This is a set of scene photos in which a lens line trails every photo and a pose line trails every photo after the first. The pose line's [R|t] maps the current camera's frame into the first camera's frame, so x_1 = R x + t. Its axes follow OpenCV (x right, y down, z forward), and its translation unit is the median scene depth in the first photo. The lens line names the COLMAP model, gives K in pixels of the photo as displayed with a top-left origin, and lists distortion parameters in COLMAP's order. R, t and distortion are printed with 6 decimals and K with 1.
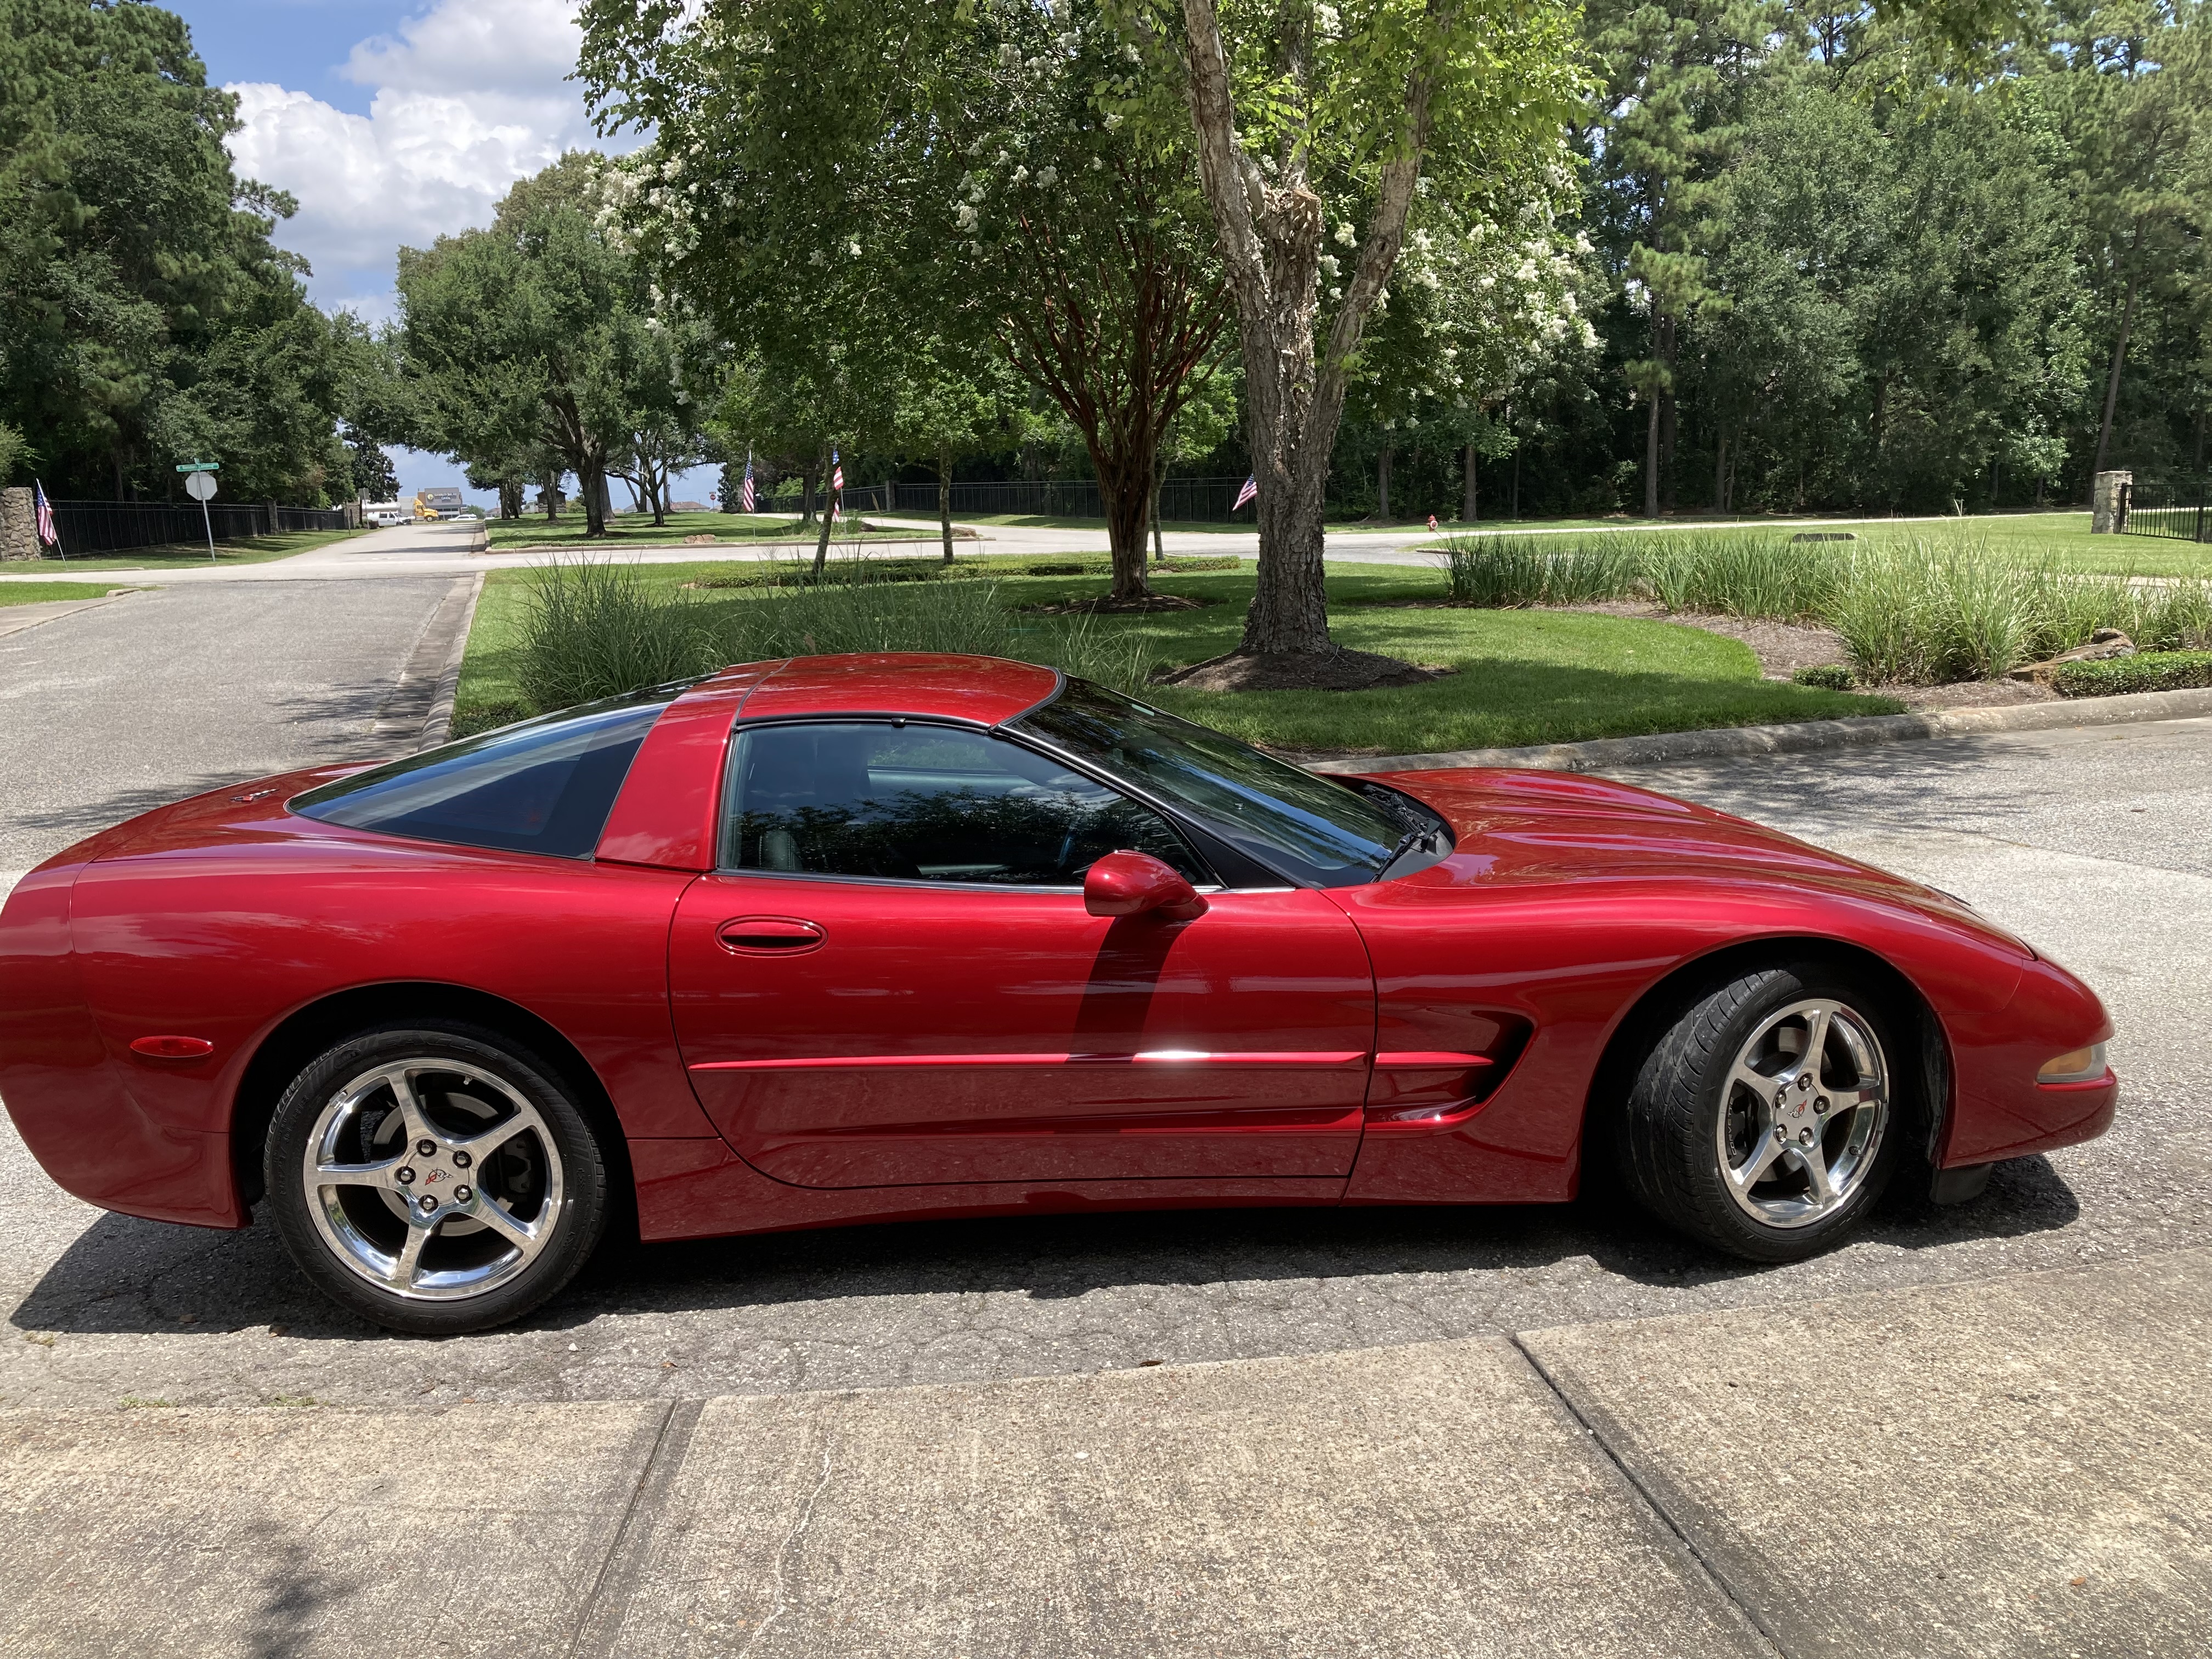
lens RADIAL K [[1793.6, 0, 1112.8], [0, 1793.6, 833.6], [0, 0, 1]] dist [0.019158, -0.004876]
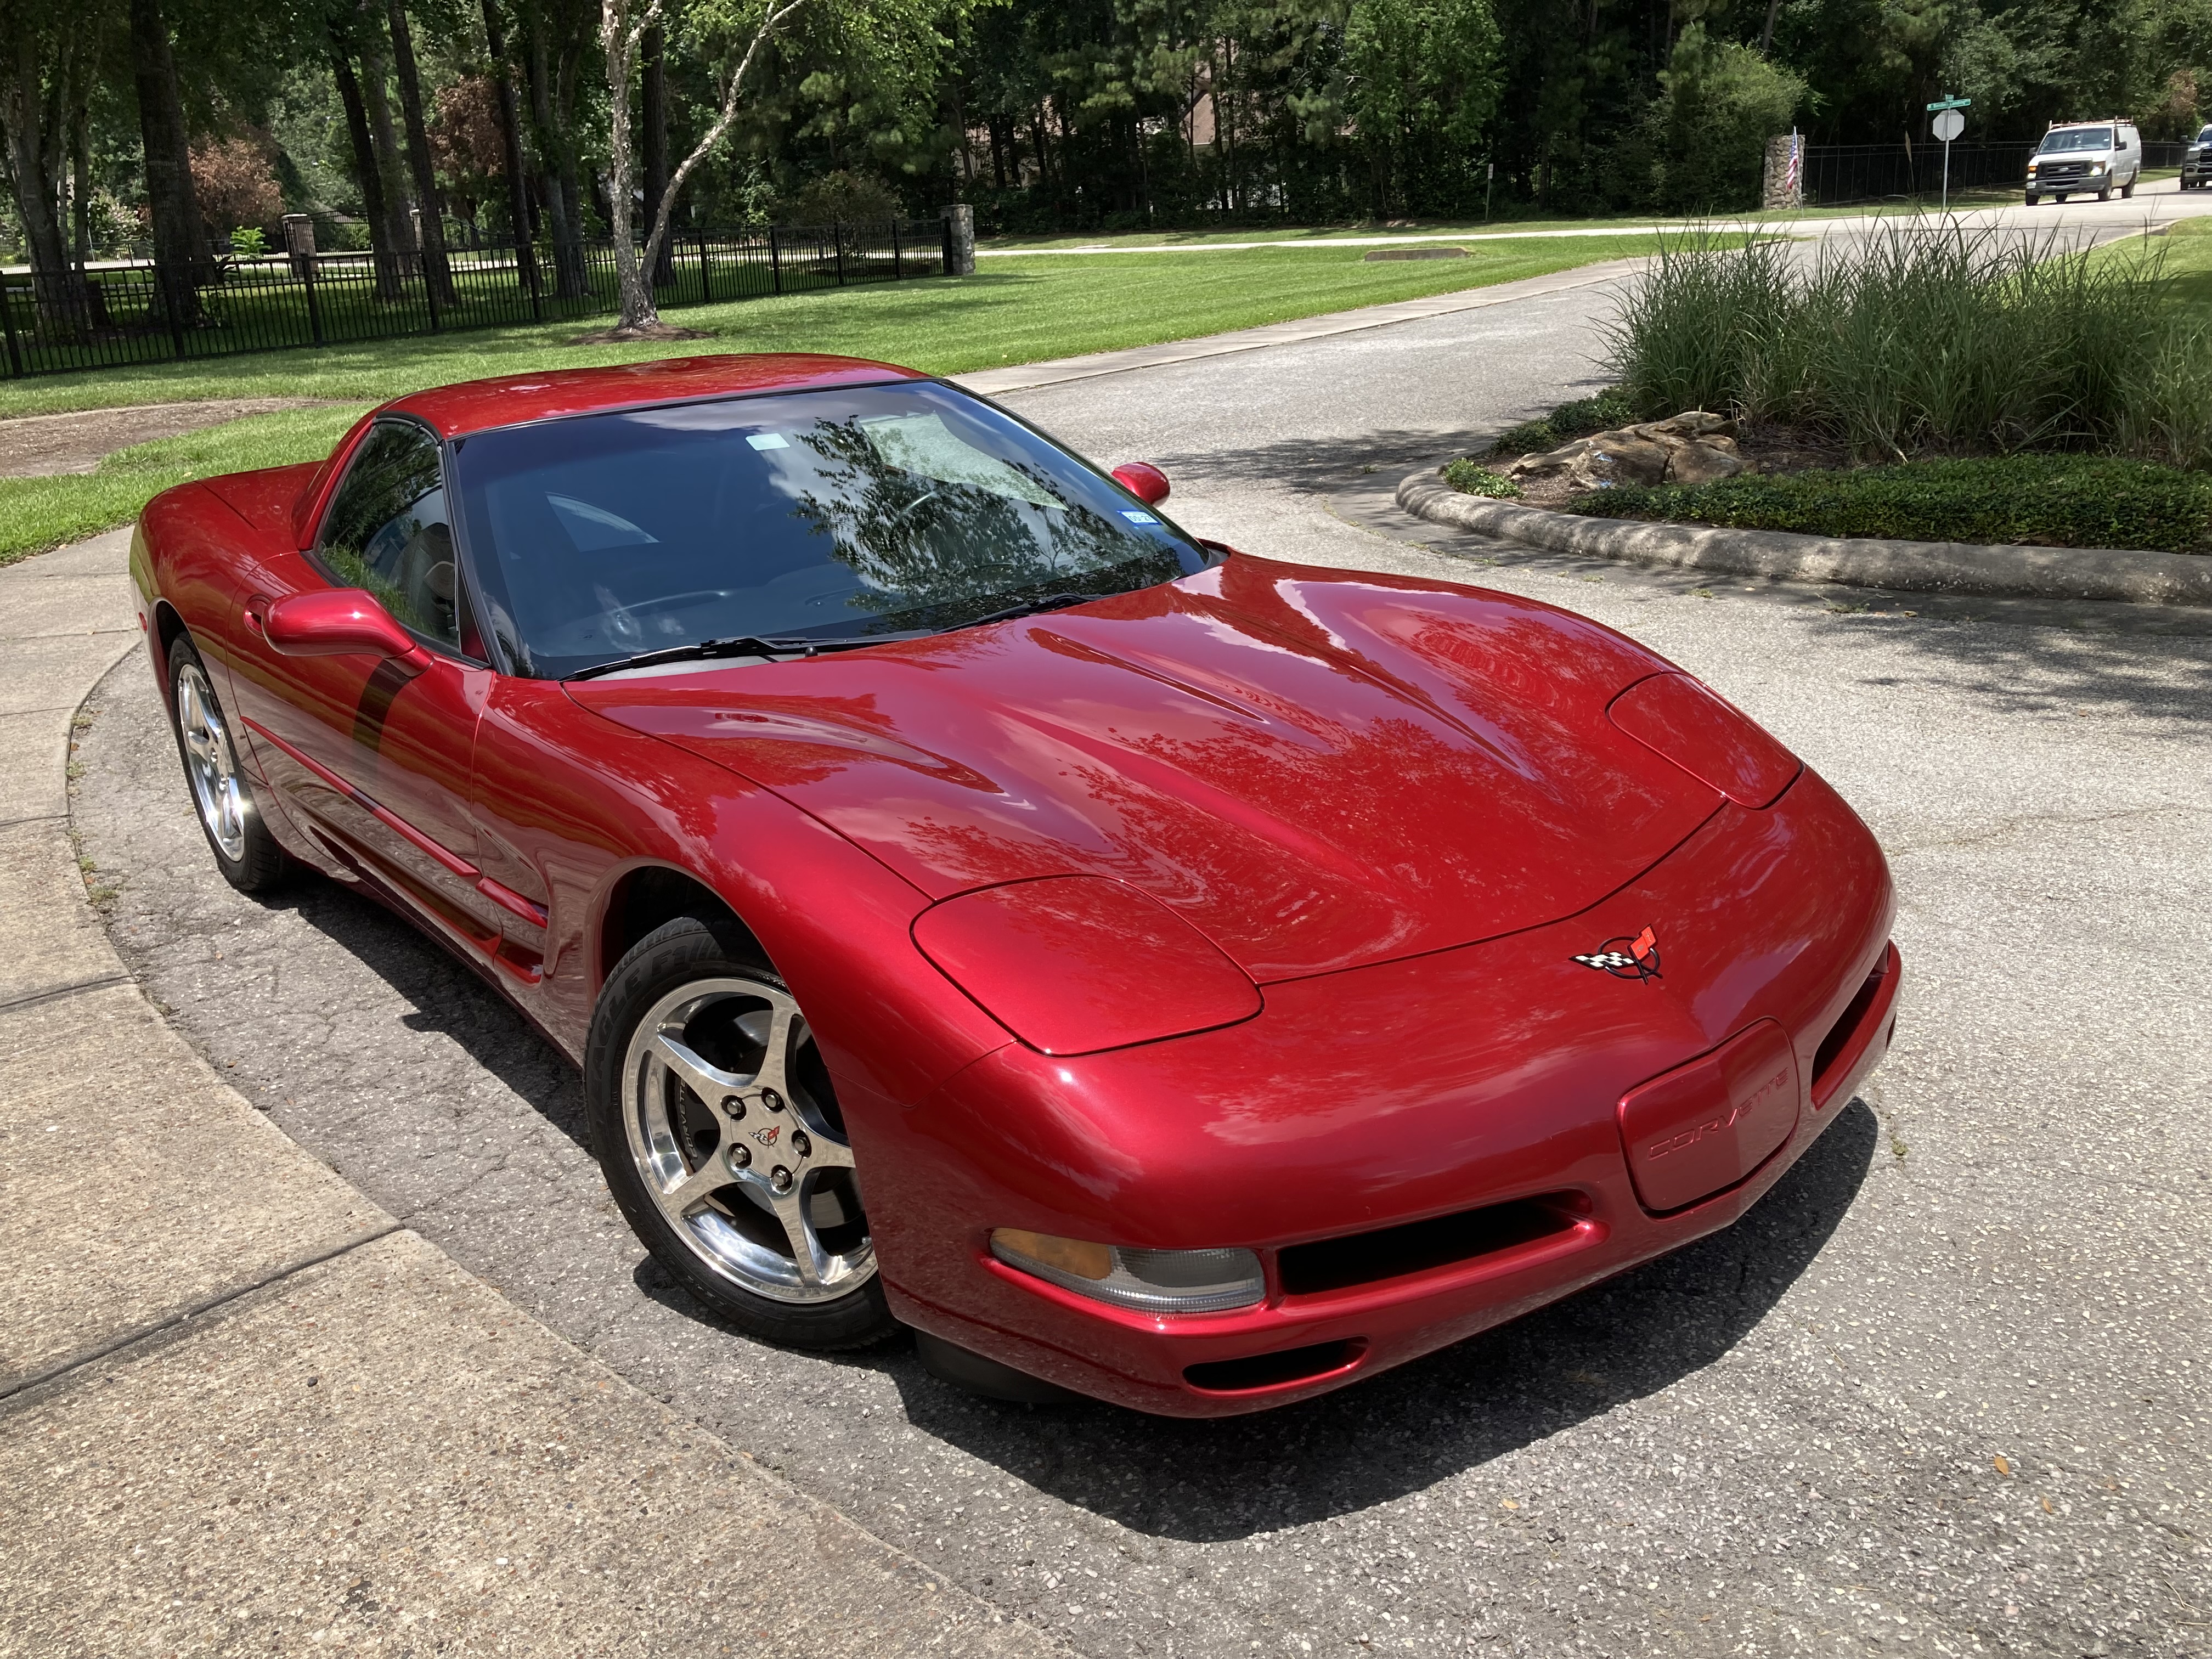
lens RADIAL K [[1793.6, 0, 1109.9], [0, 1793.6, 821.2], [0, 0, 1]] dist [0.019158, -0.004876]
pose [[0.603793, 0.260551, -0.753357, 1.083932], [-0.122058, 0.964148, 0.235628, -0.158569], [0.787741, -0.050317, 0.613948, 0.801646]]
